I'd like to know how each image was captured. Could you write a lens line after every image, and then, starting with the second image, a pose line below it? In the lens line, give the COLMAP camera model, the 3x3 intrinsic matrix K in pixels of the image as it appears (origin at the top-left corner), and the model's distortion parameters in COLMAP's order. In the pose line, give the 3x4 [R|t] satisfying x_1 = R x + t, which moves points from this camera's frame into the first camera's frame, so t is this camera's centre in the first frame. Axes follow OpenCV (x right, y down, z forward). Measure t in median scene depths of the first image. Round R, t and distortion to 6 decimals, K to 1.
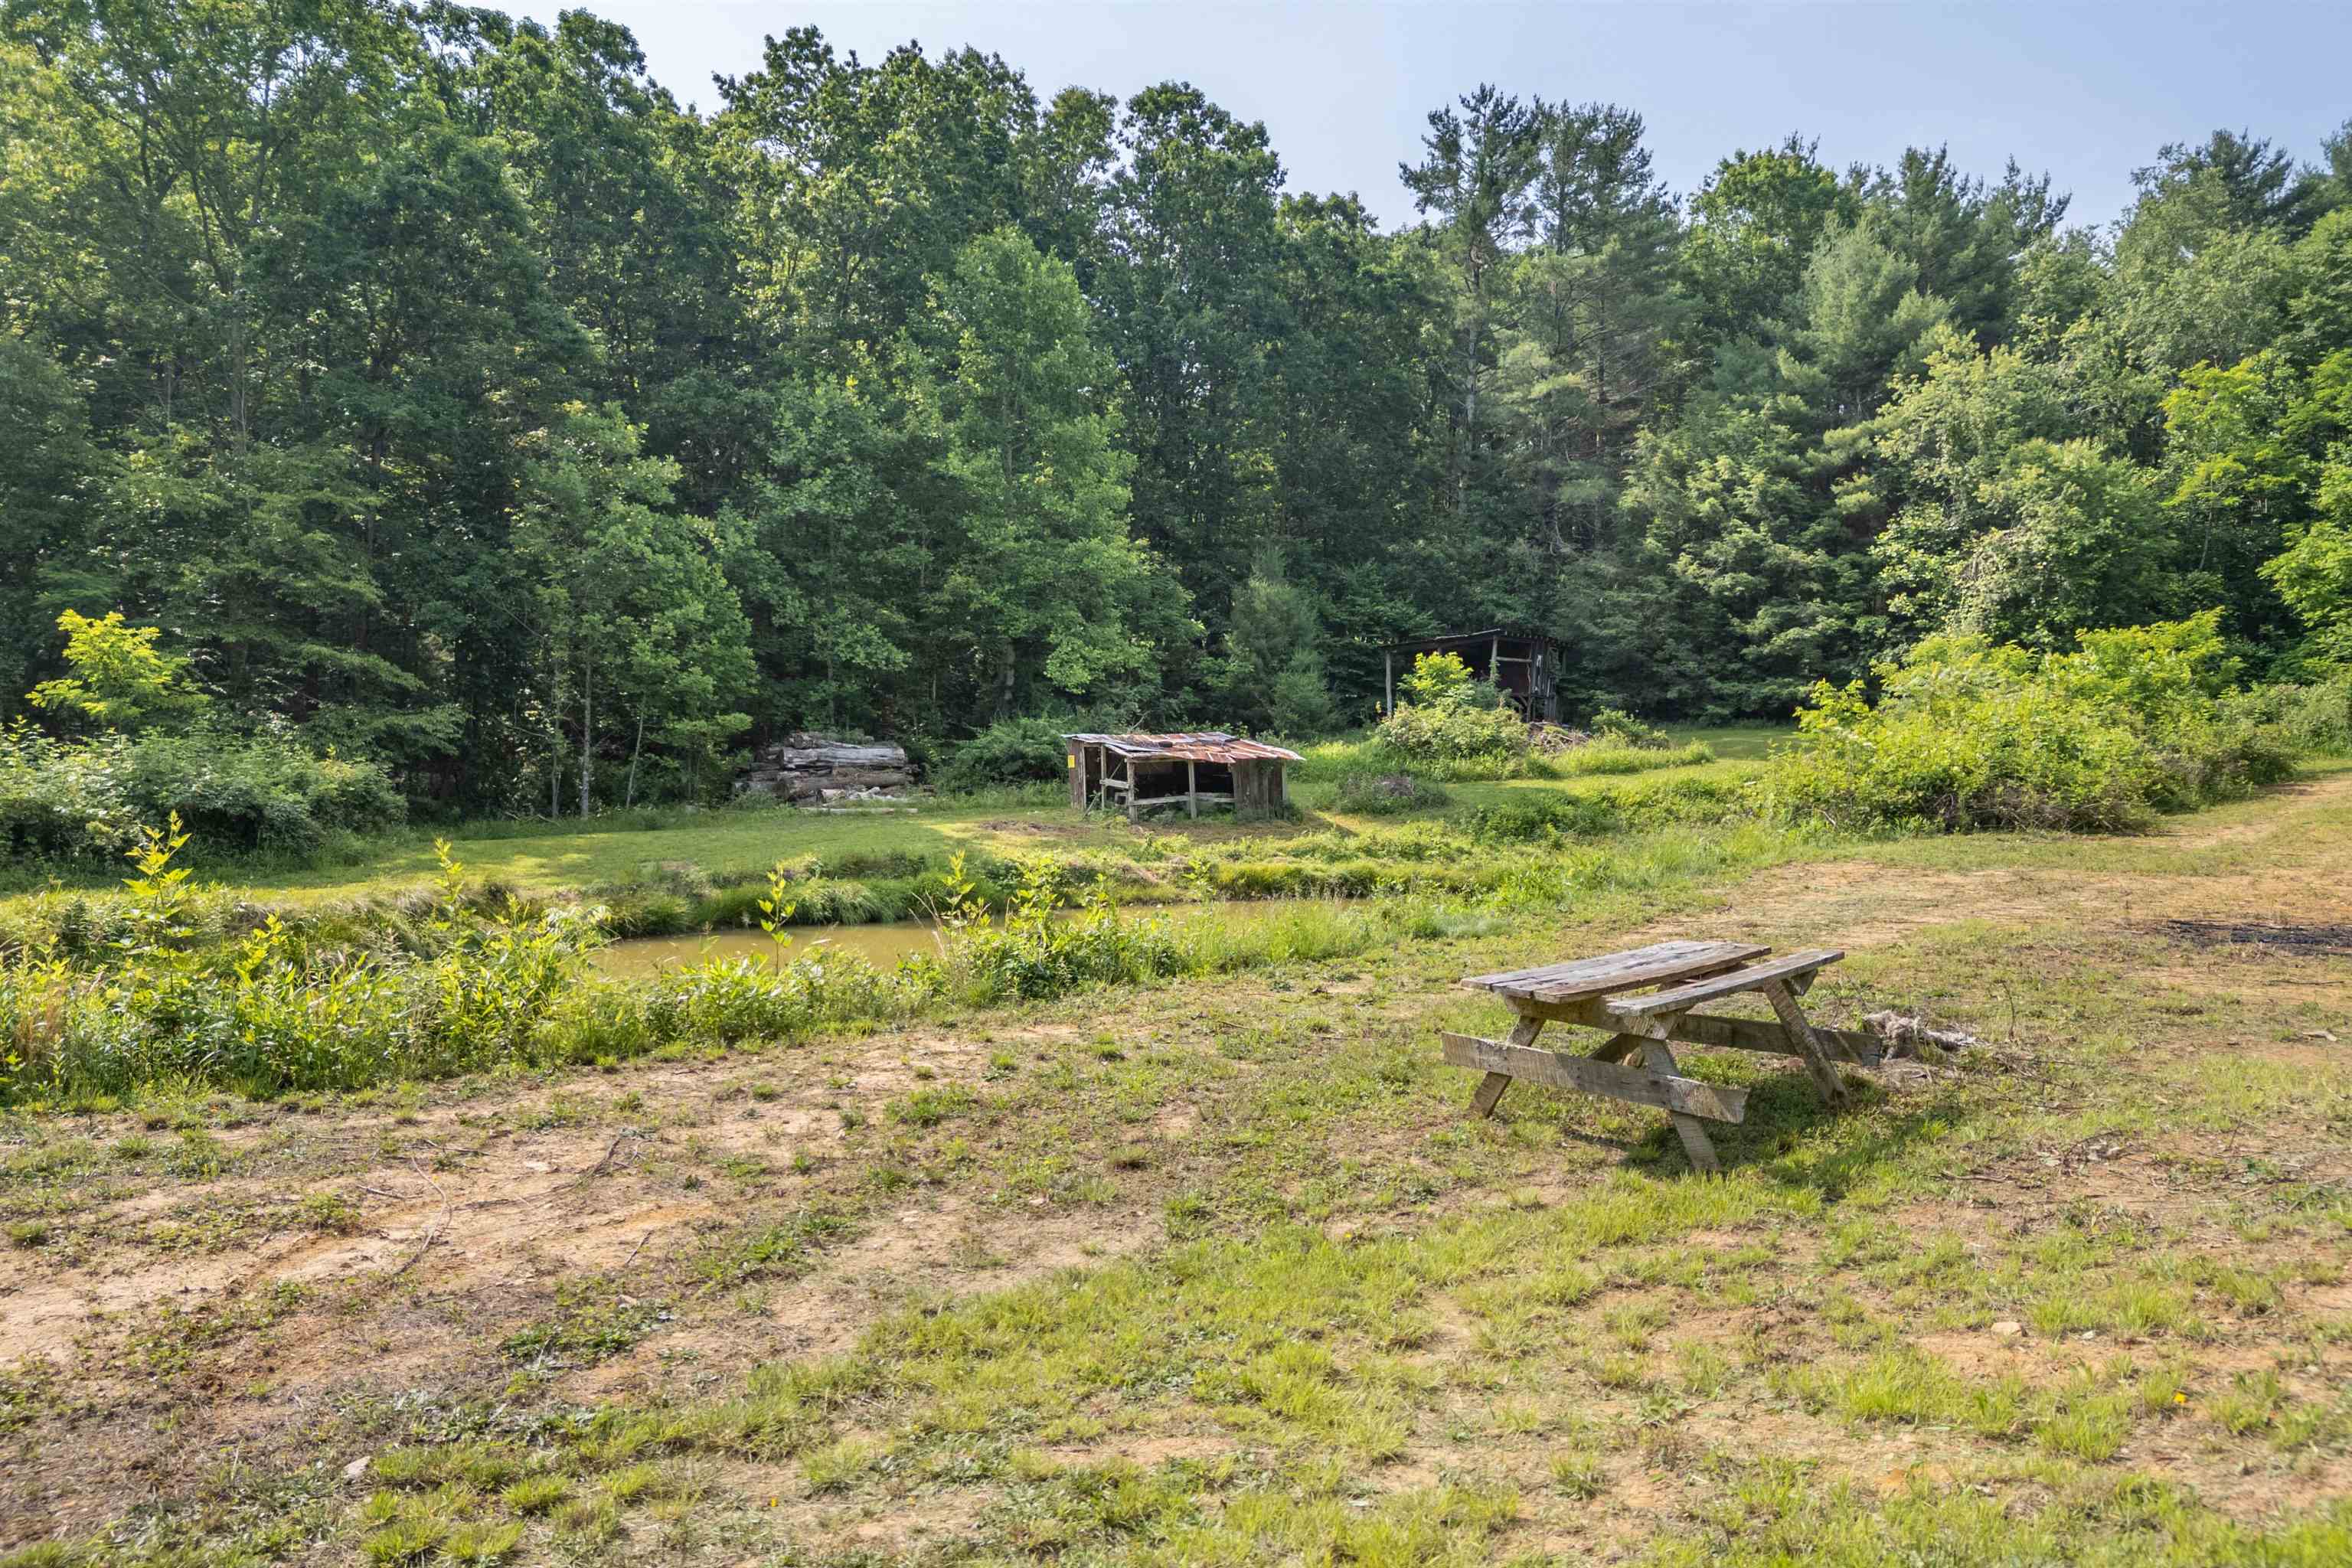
lens RADIAL K [[1652.8, 0, 1176.7], [0, 1652.8, 790.4], [0, 0, 1]] dist [0.073357, -0.078960]
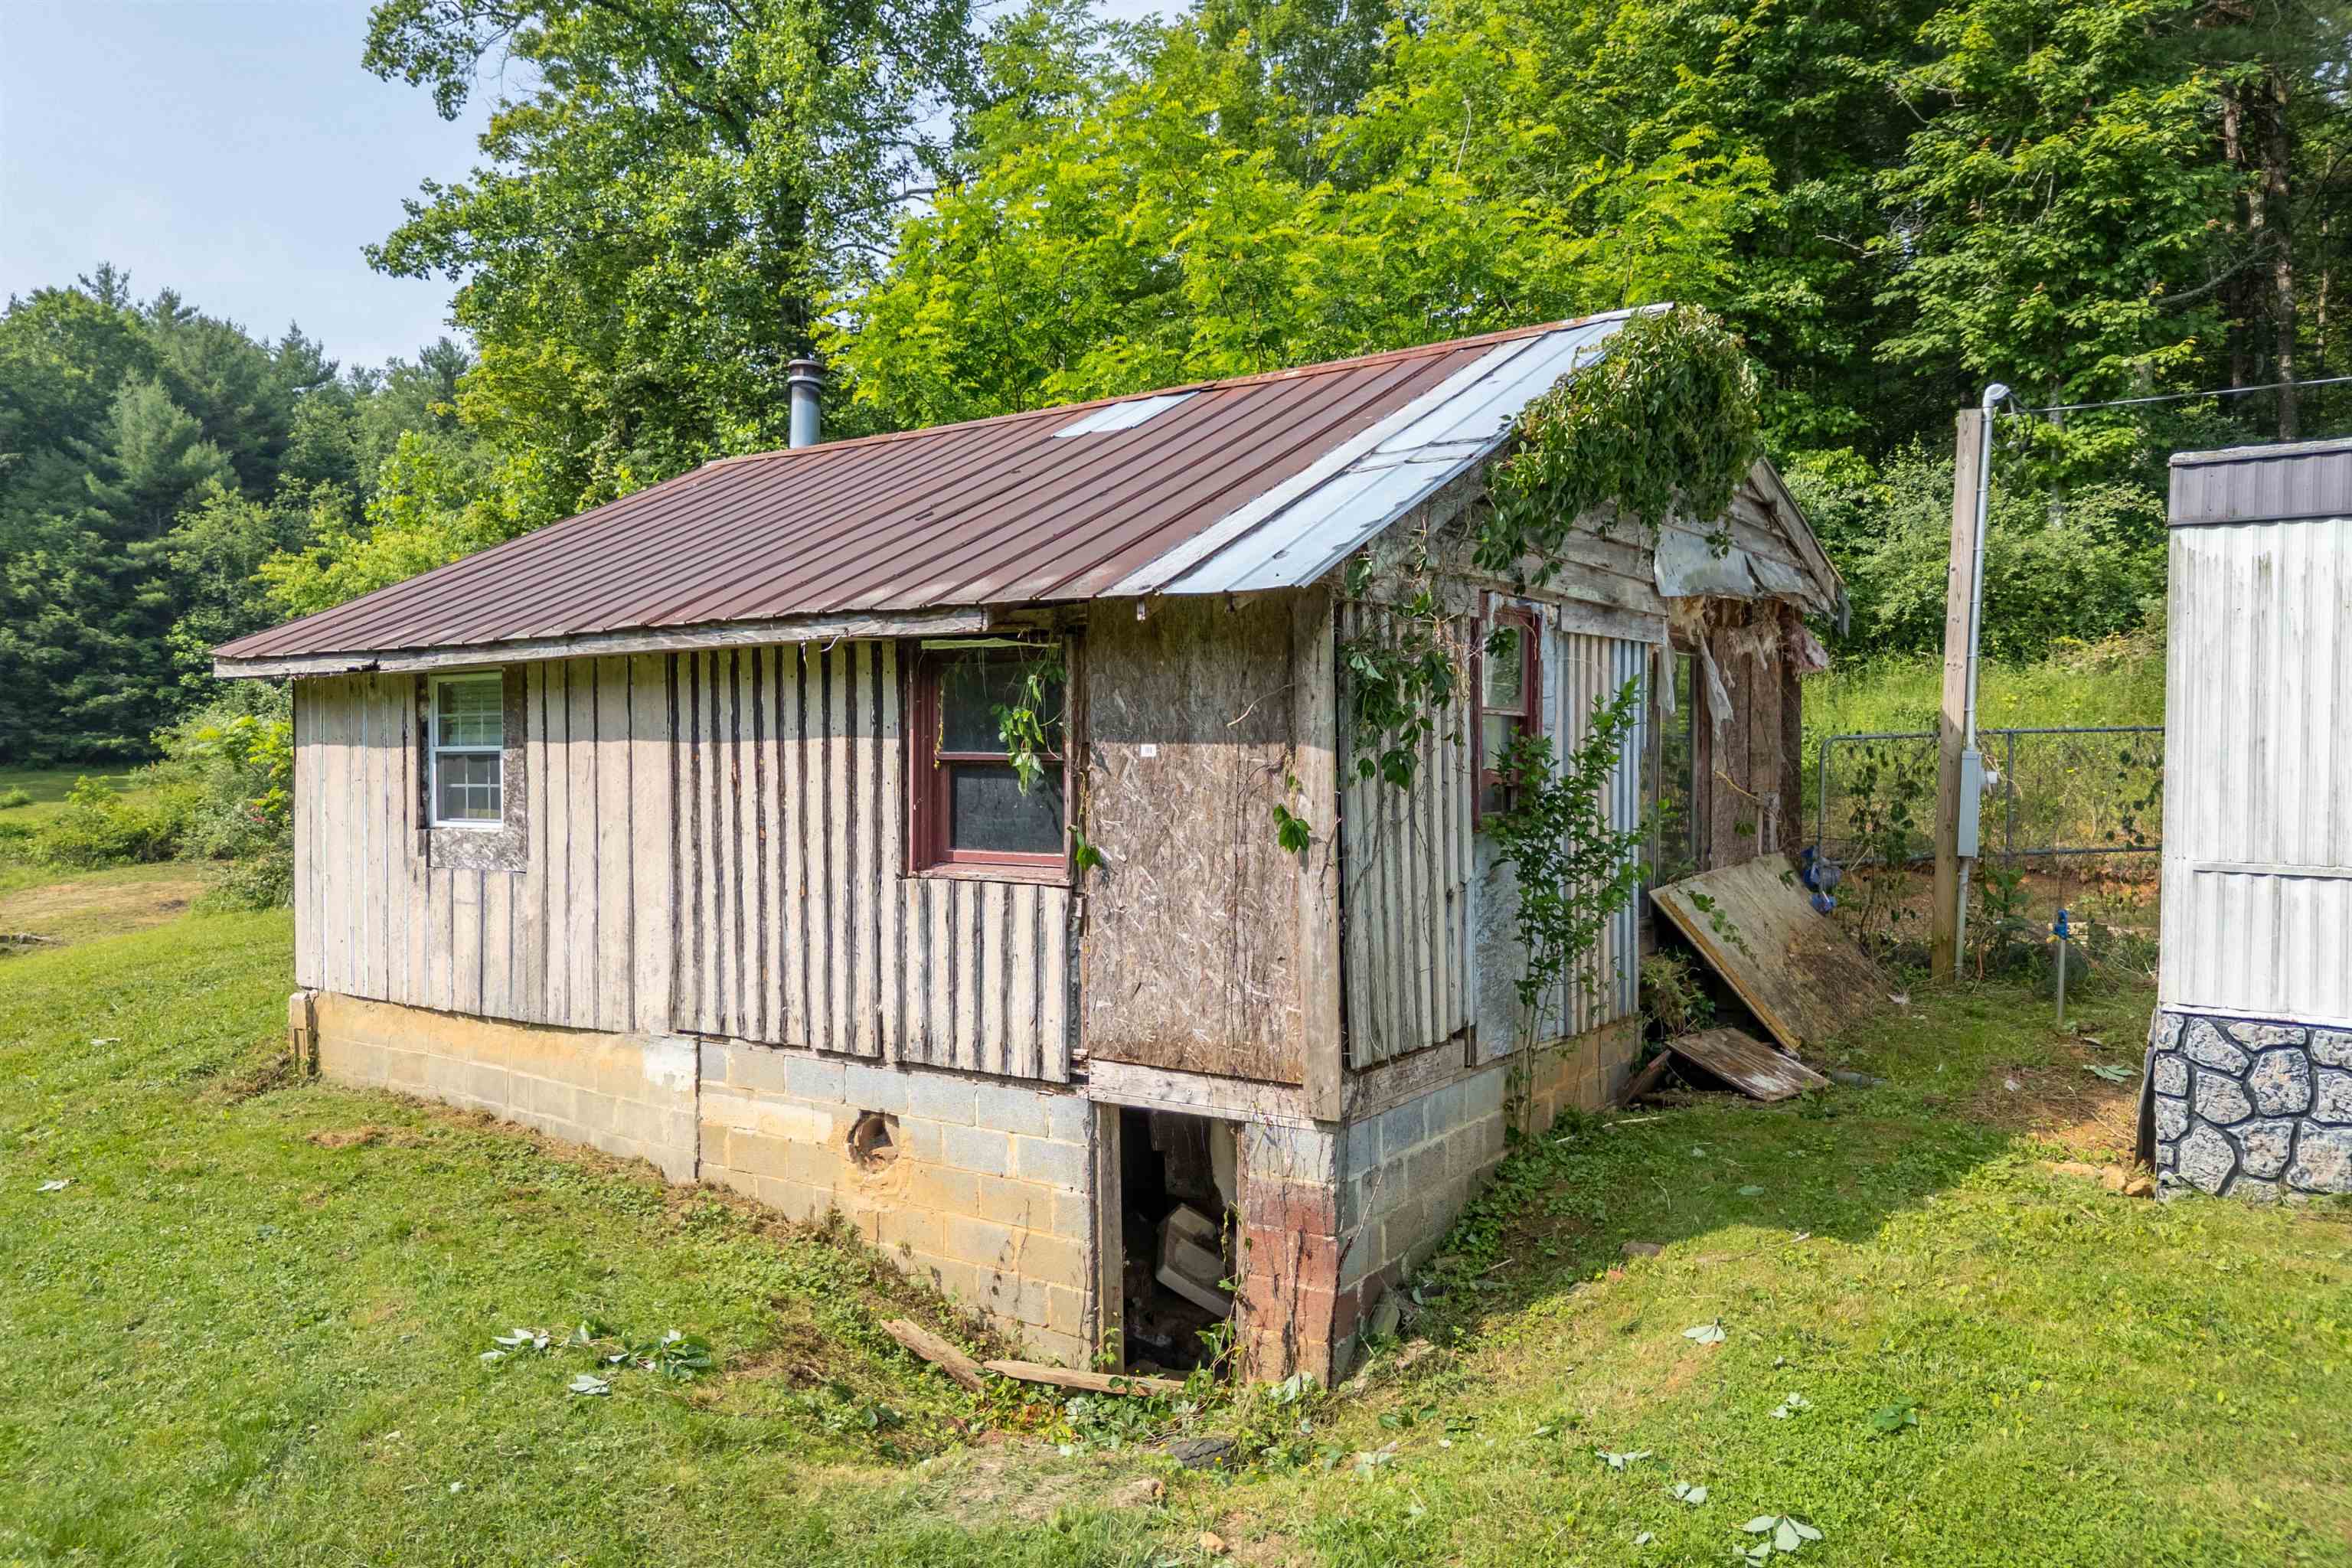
lens RADIAL K [[1652.8, 0, 1179.7], [0, 1652.8, 775.0], [0, 0, 1]] dist [0.073357, -0.078960]
pose [[0.630755, -0.018483, 0.775762, -0.122260], [0.019904, 0.999773, 0.007637, -0.028014], [-0.775727, 0.010624, 0.630980, -0.490136]]
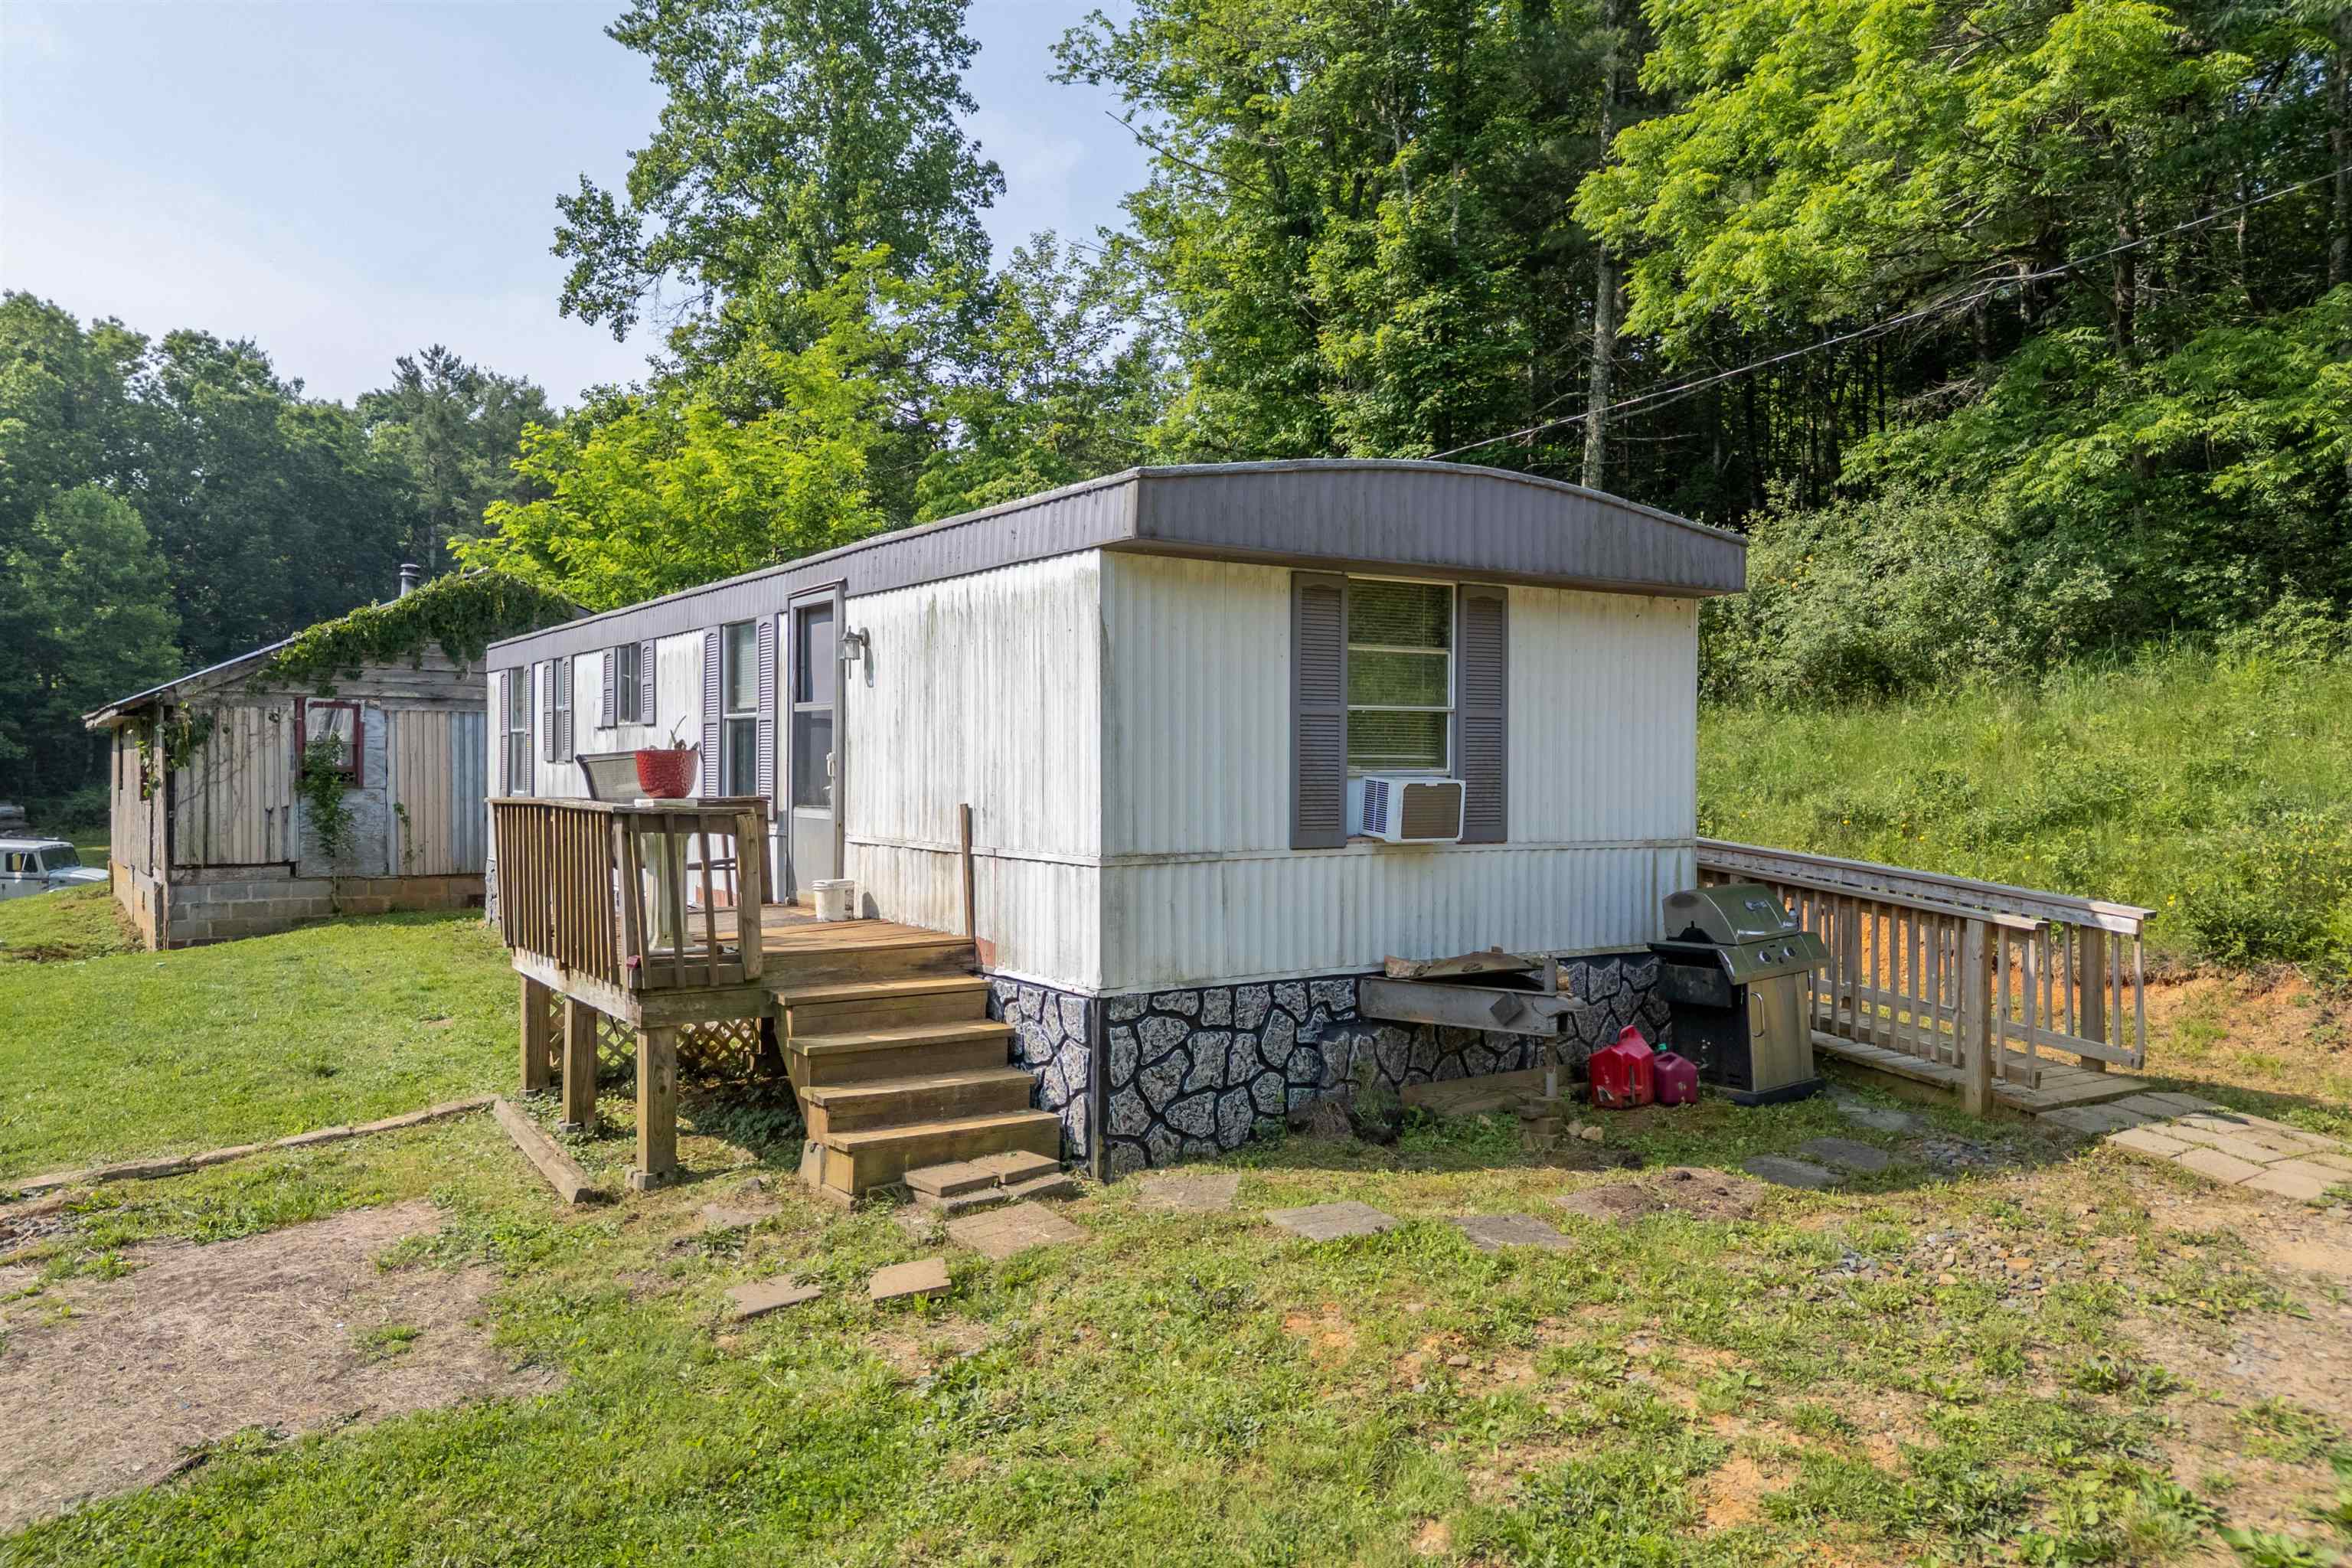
lens RADIAL K [[1652.8, 0, 1179.7], [0, 1652.8, 780.1], [0, 0, 1]] dist [0.073357, -0.078960]
pose [[0.852925, -0.005201, 0.522007, -0.042552], [0.010578, 0.999917, -0.007322, -0.020308], [-0.521926, 0.011767, 0.852910, -0.779090]]
